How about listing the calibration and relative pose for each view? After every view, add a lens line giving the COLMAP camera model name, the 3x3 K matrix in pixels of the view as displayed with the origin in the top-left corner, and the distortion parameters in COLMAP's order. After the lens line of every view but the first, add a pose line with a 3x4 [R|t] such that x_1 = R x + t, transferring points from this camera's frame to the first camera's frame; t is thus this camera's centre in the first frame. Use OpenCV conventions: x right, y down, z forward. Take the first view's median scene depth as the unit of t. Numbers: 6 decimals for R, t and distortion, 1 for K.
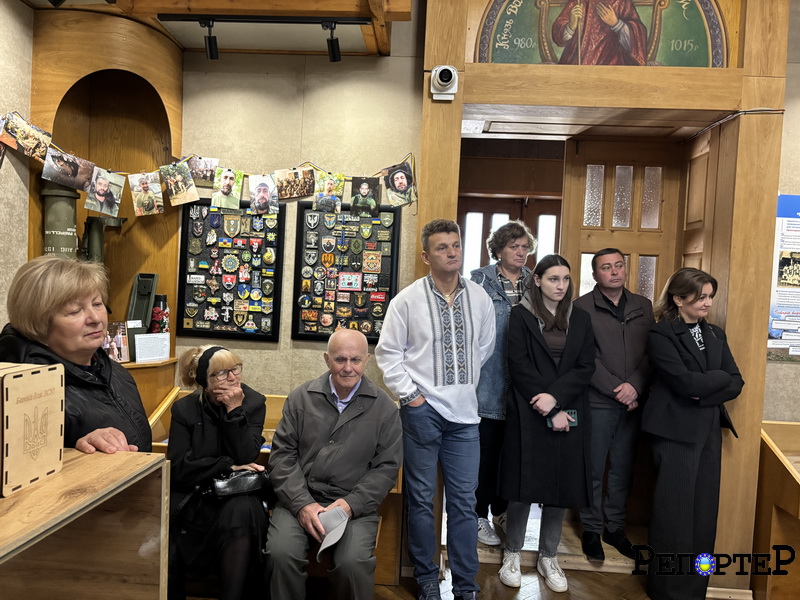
lens RADIAL K [[624.6, 0, 400.0], [0, 624.6, 300.0], [0, 0, 1]] dist [0.058661, -0.072195]
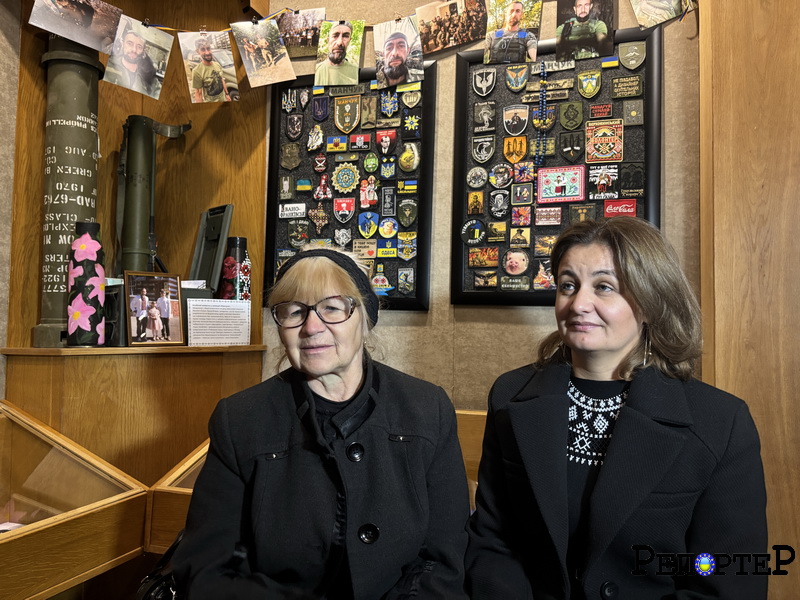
lens RADIAL K [[624.6, 0, 400.0], [0, 624.6, 300.0], [0, 0, 1]] dist [0.058661, -0.072195]
pose [[0.960251, -0.043458, -0.275734, -0.067978], [0.017380, 0.995198, -0.096323, 0.111345], [0.278596, 0.087702, 0.956396, 0.475332]]
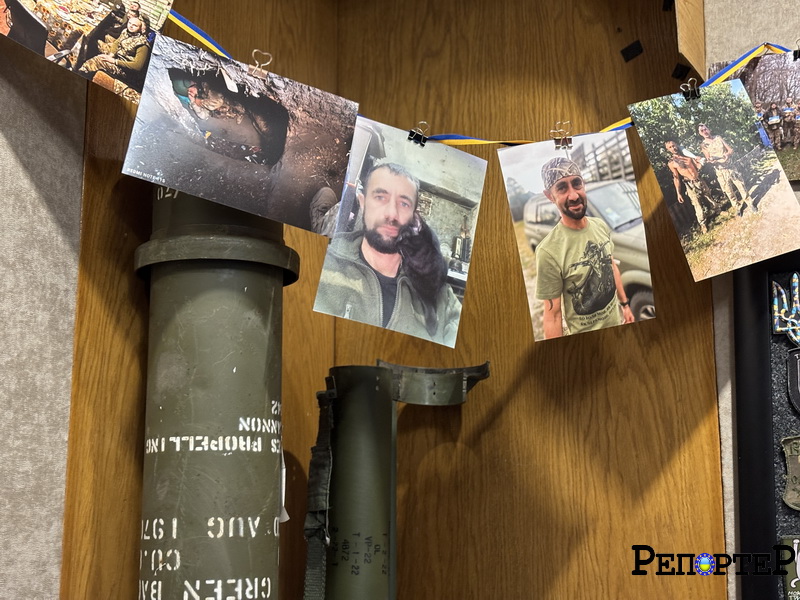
lens RADIAL K [[1209.0, 0, 396.8], [0, 1209.0, 284.9], [0, 0, 1]] dist [0.317027, -1.251734]
pose [[0.913377, -0.116306, -0.390148, -0.291712], [0.020408, 0.970200, -0.241445, -0.053697], [0.406603, 0.212568, 0.888532, 0.599035]]
